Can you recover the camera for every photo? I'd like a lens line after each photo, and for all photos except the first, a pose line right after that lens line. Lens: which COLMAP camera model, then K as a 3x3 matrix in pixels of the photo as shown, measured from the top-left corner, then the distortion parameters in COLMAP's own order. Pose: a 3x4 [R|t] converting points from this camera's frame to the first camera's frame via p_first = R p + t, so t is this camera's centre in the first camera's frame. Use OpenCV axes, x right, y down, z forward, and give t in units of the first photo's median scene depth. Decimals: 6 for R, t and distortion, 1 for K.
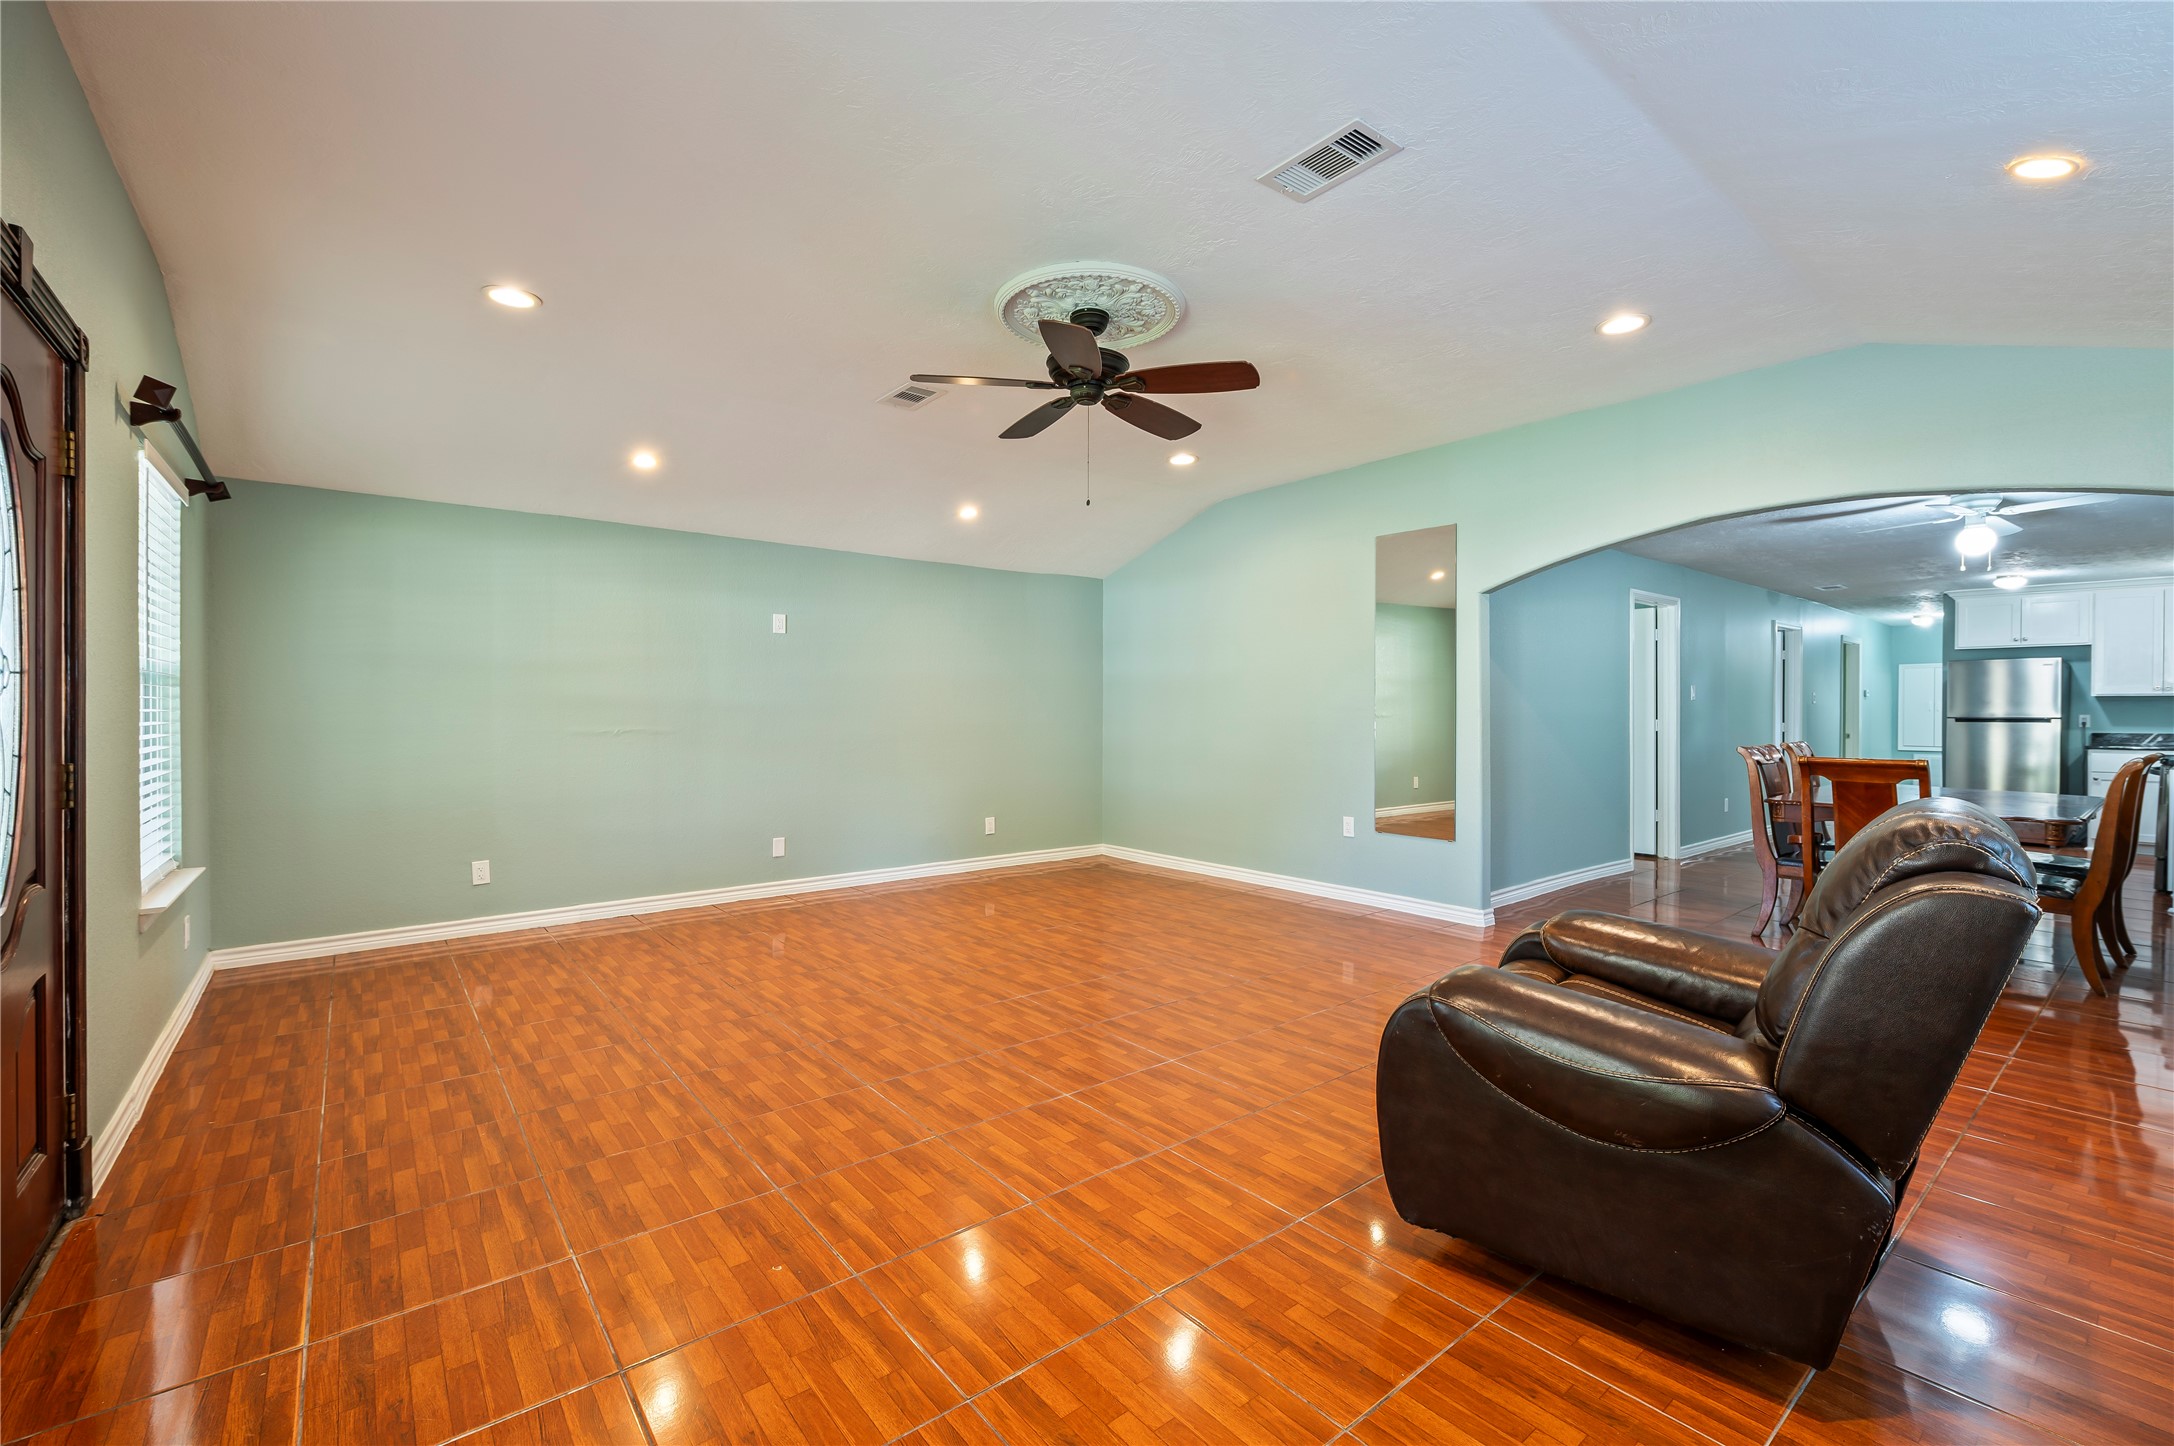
lens RADIAL K [[928.3, 0, 1128.7], [0, 928.3, 721.3], [0, 0, 1]] dist [-0.003945, -0.000914]
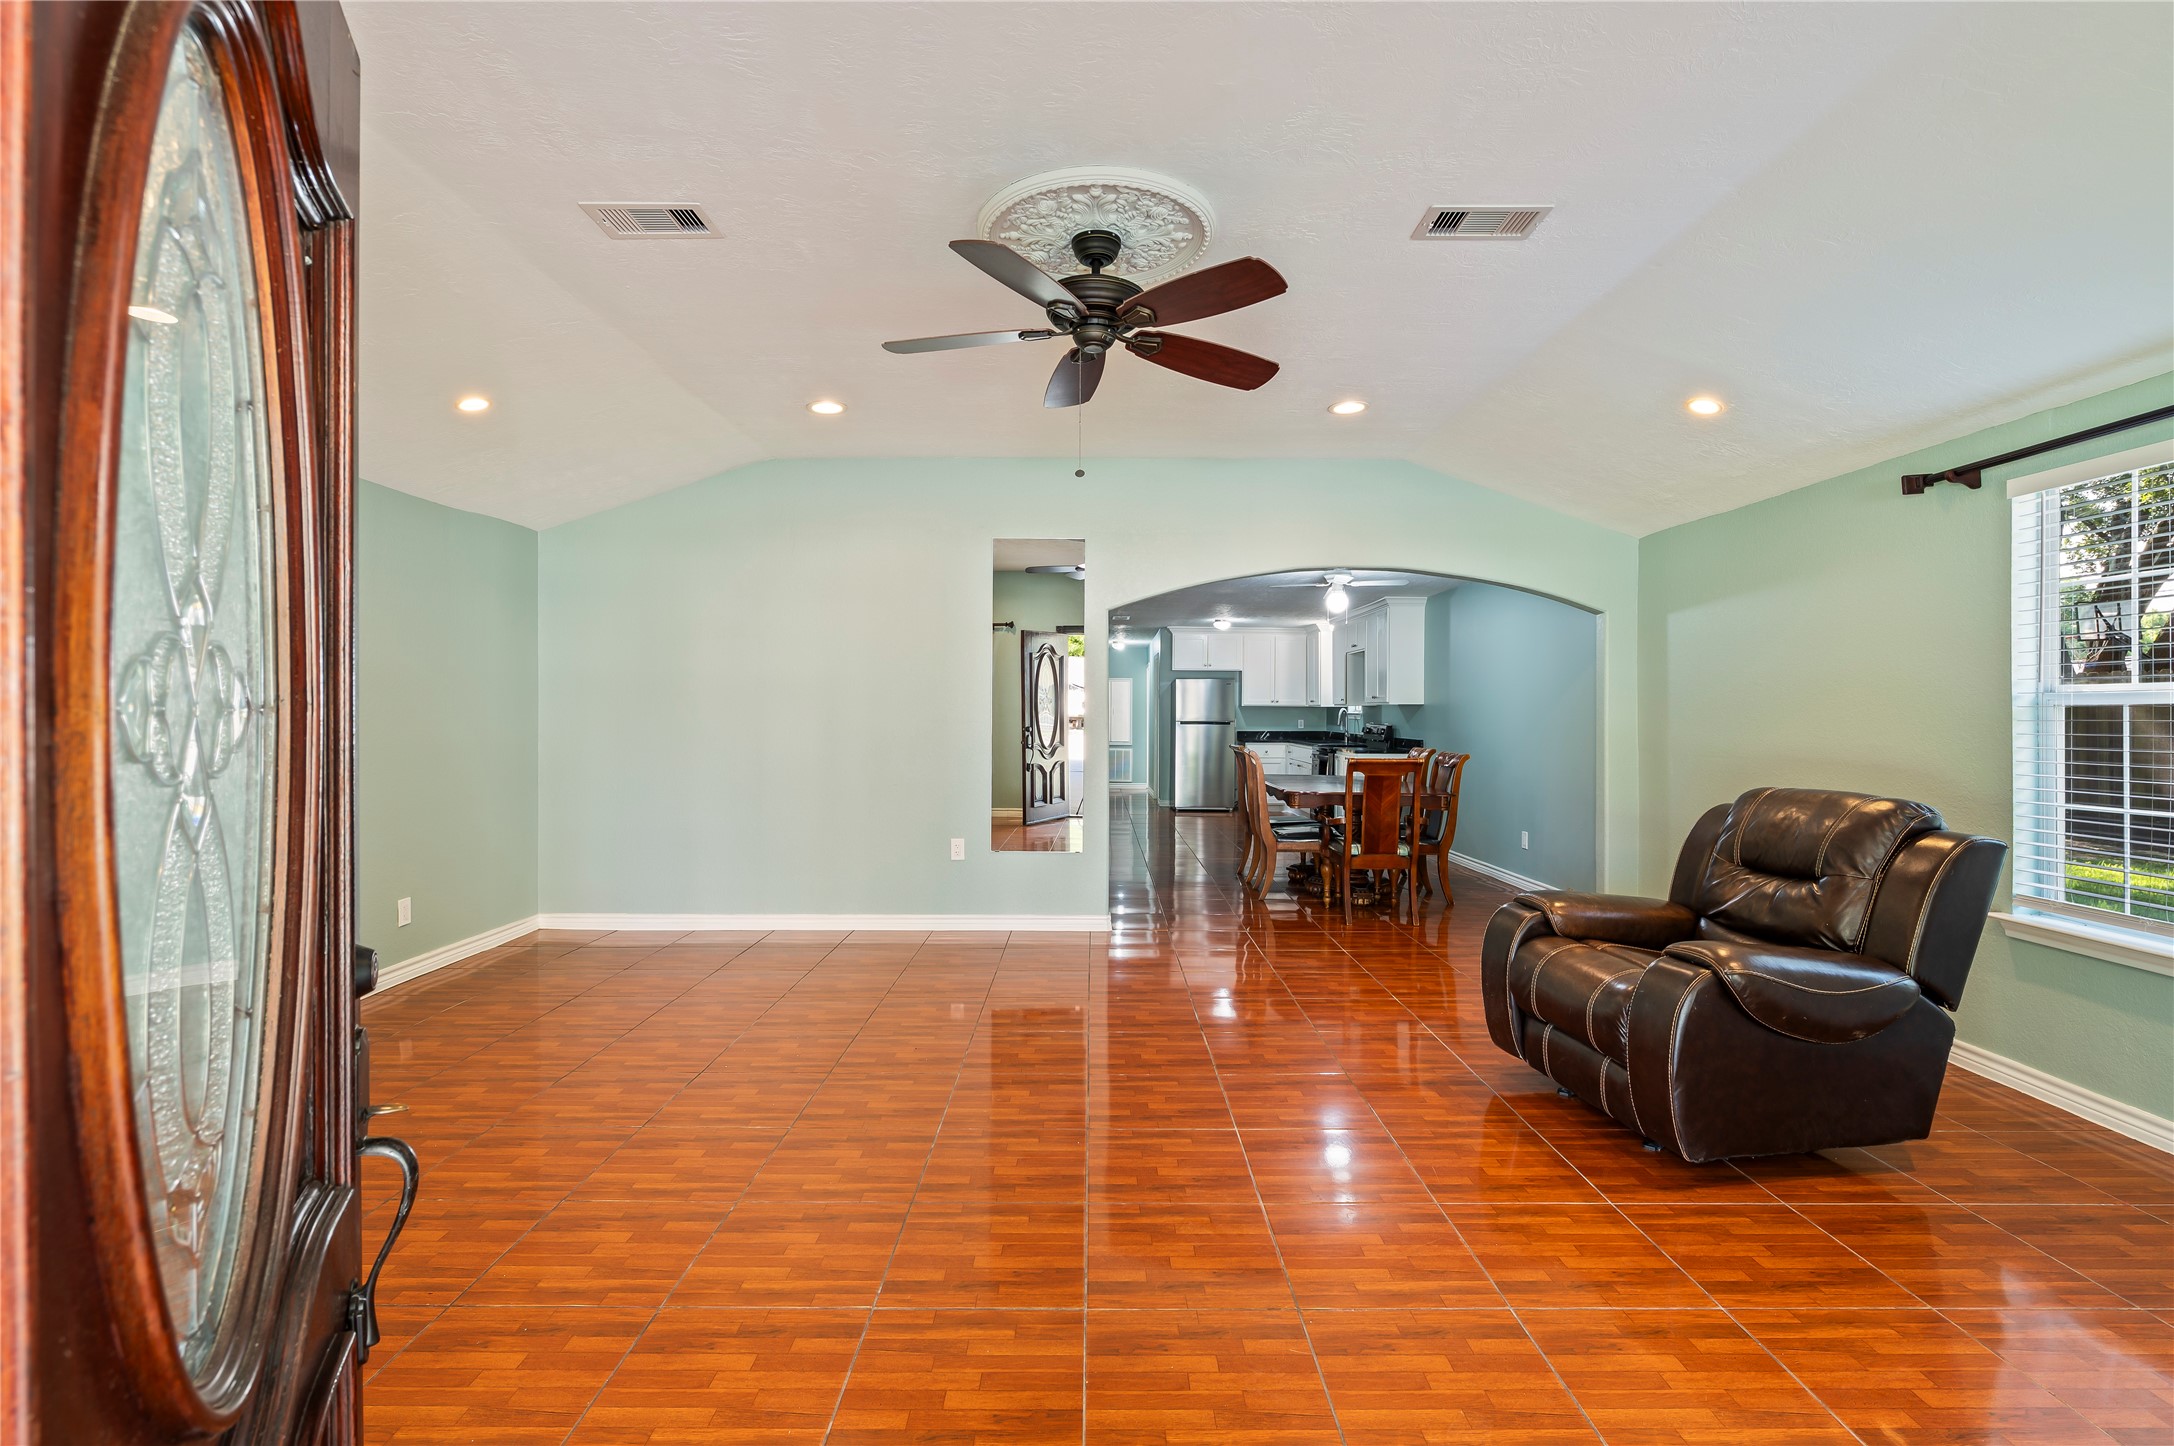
lens RADIAL K [[973.5, 0, 1087.0], [0, 973.5, 723.0], [0, 0, 1]] dist [-0.003123, -0.000478]
pose [[0.637622, -0.008245, 0.770306, -0.648434], [0.006293, 0.999965, 0.005494, -0.024873], [-0.770324, 0.001344, 0.637651, 0.441104]]
